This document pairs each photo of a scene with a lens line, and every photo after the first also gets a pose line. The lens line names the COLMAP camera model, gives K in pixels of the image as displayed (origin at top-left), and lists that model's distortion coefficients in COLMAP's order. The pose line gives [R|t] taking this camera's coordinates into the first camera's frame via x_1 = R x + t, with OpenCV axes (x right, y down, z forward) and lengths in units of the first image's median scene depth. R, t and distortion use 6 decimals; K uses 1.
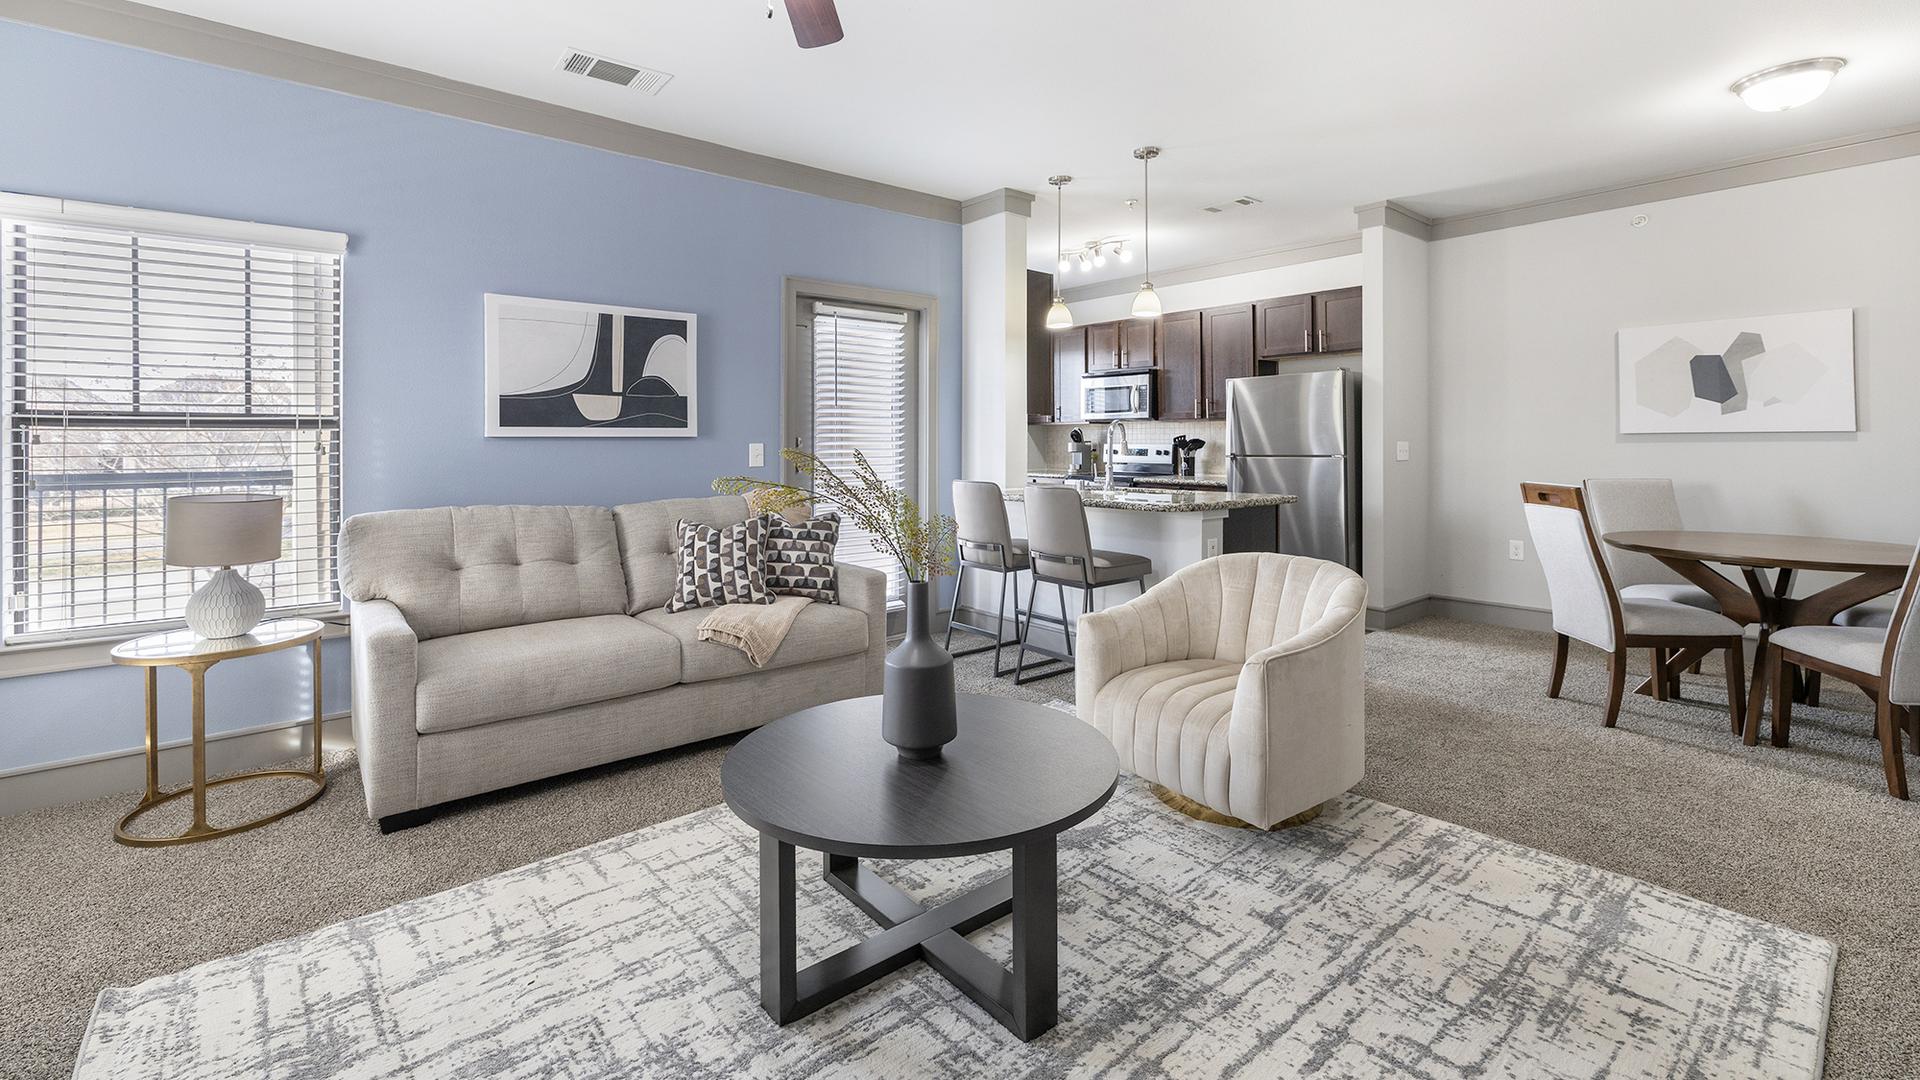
lens RADIAL K [[843.6, 0, 964.3], [0, 843.6, 520.3], [0, 0, 1]] dist [0.001941, -0.000851]
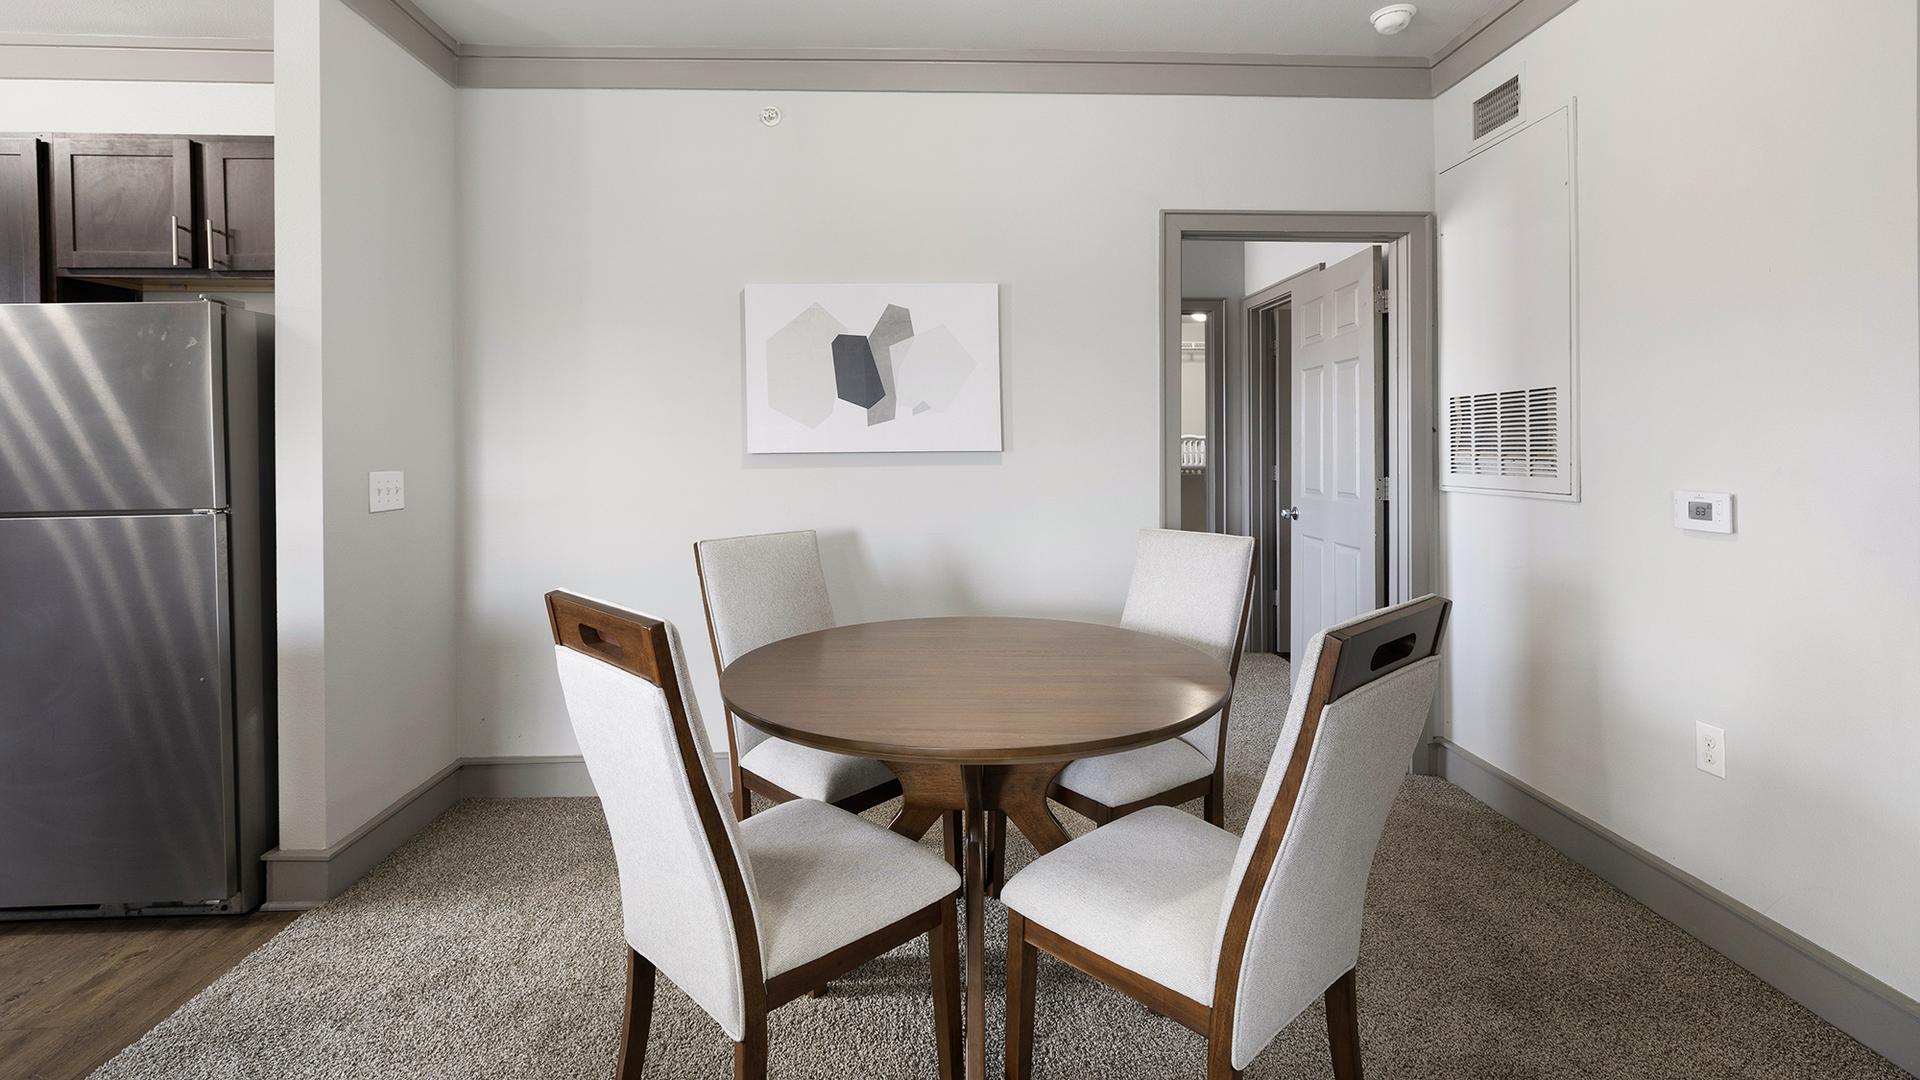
lens RADIAL K [[882.9, 0, 982.3], [0, 882.9, 476.3], [0, 0, 1]] dist [0.000143, 0.000482]
pose [[0.616138, -0.026273, 0.787200, 0.289678], [0.072329, 0.997108, -0.023334, -0.045957], [-0.784310, 0.071314, 0.616256, 0.365057]]
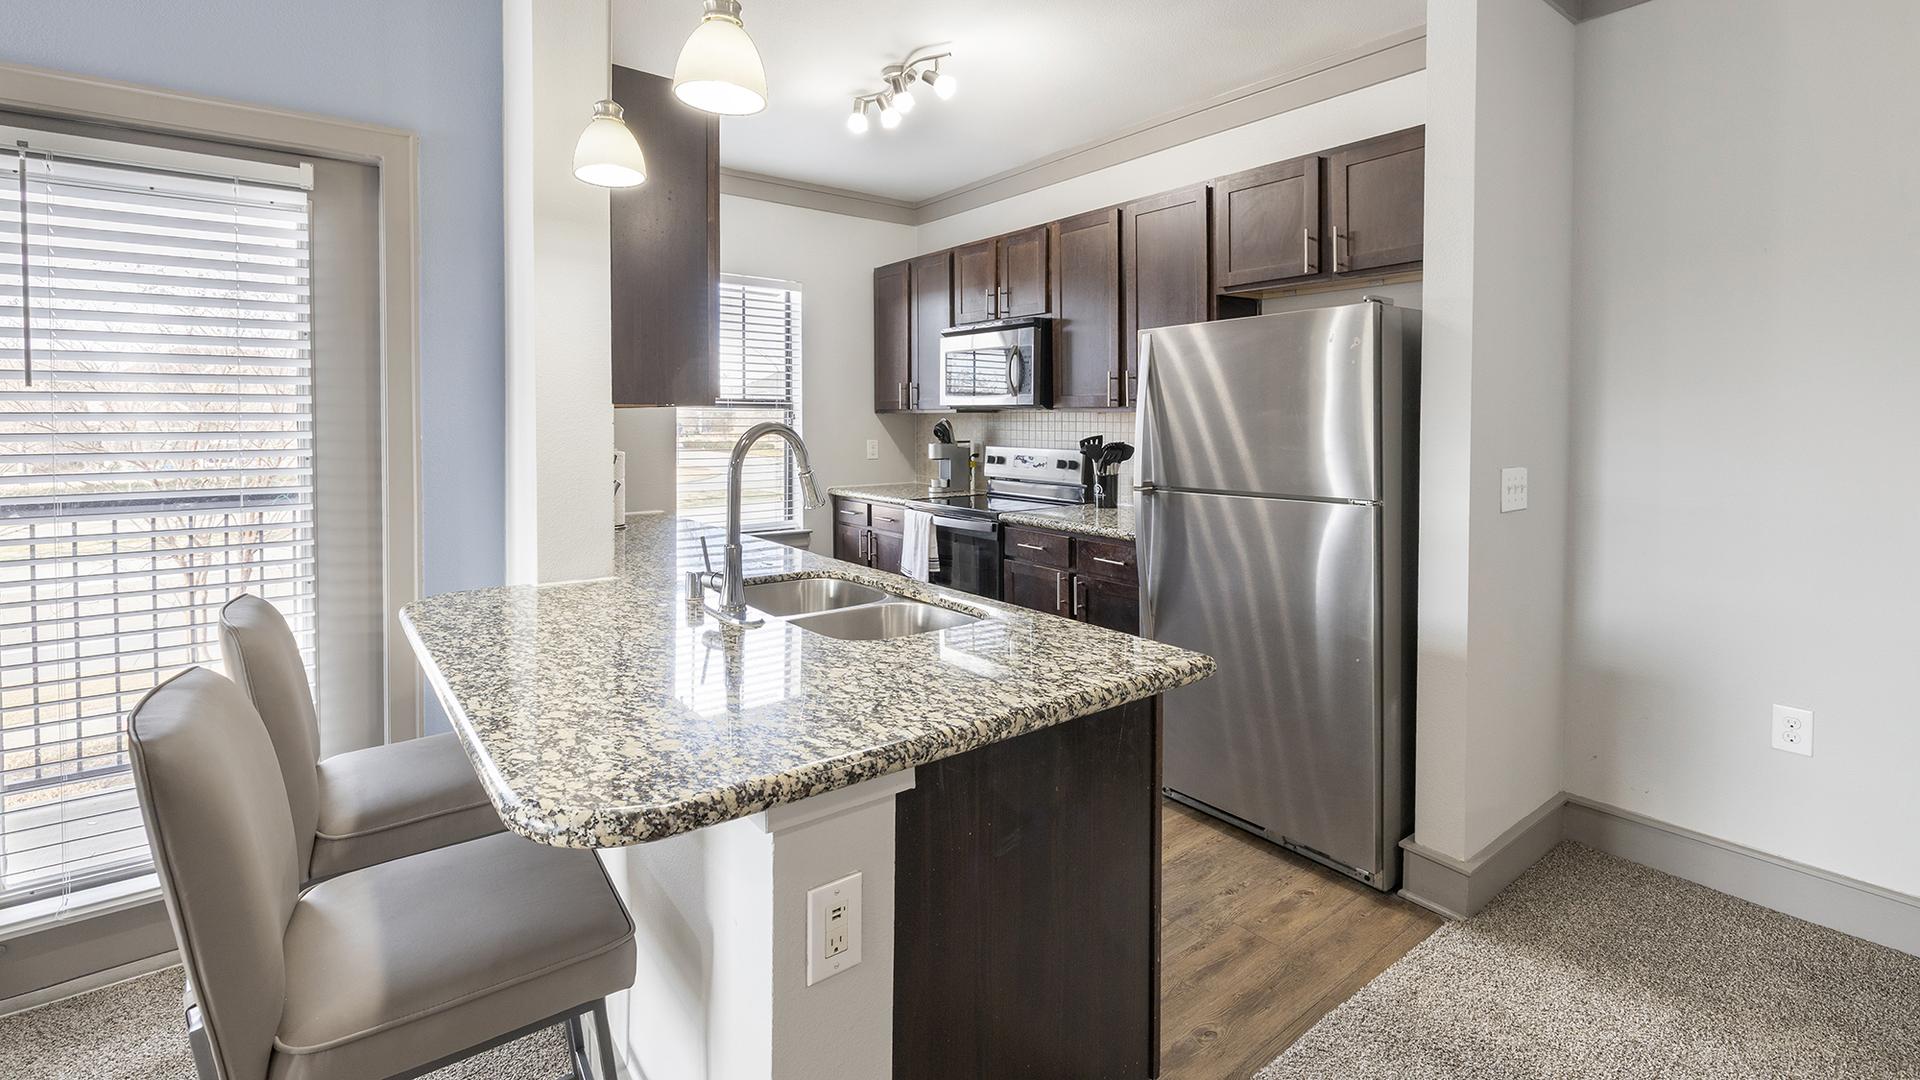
lens RADIAL K [[848.3, 0, 973.0], [0, 848.3, 503.5], [0, 0, 1]] dist [-0.003871, -0.000213]
pose [[0.998717, 0.008676, -0.049885, 0.224028], [-0.008290, 0.999934, 0.007939, -0.065023], [0.049951, -0.007516, 0.998723, 0.469988]]
